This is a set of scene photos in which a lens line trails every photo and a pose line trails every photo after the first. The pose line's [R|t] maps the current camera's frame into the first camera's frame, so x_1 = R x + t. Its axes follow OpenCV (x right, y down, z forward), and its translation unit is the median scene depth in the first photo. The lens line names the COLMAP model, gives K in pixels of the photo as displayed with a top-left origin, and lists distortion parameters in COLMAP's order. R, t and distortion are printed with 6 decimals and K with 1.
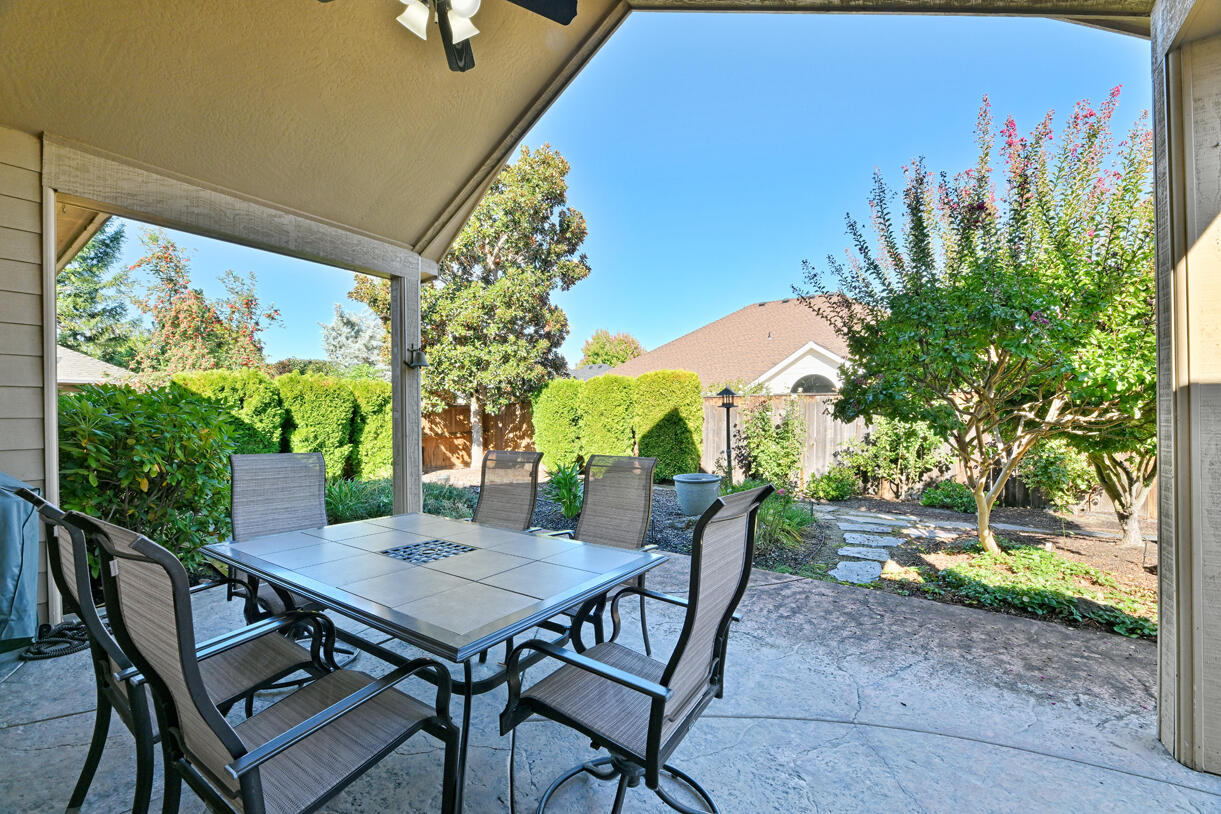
lens RADIAL K [[495.2, 0, 607.5], [0, 495.2, 408.0], [0, 0, 1]] dist [-0.000600, -0.002575]
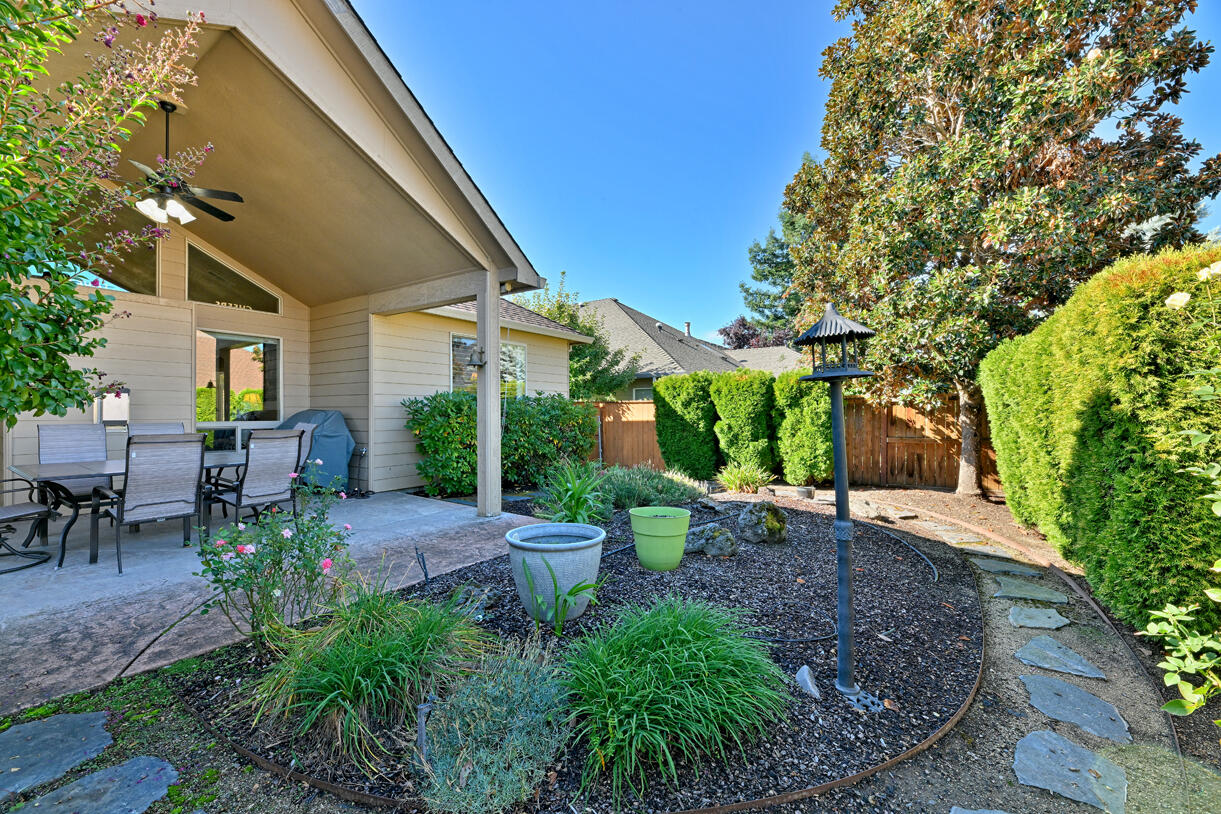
lens RADIAL K [[495.2, 0, 608.7], [0, 495.2, 410.6], [0, 0, 1]] dist [-0.000600, -0.002575]
pose [[0.019138, 0.009875, -0.999768, 0.493450], [0.002886, 0.999947, 0.009932, 0.008228], [0.999813, -0.003075, 0.019108, 0.775043]]
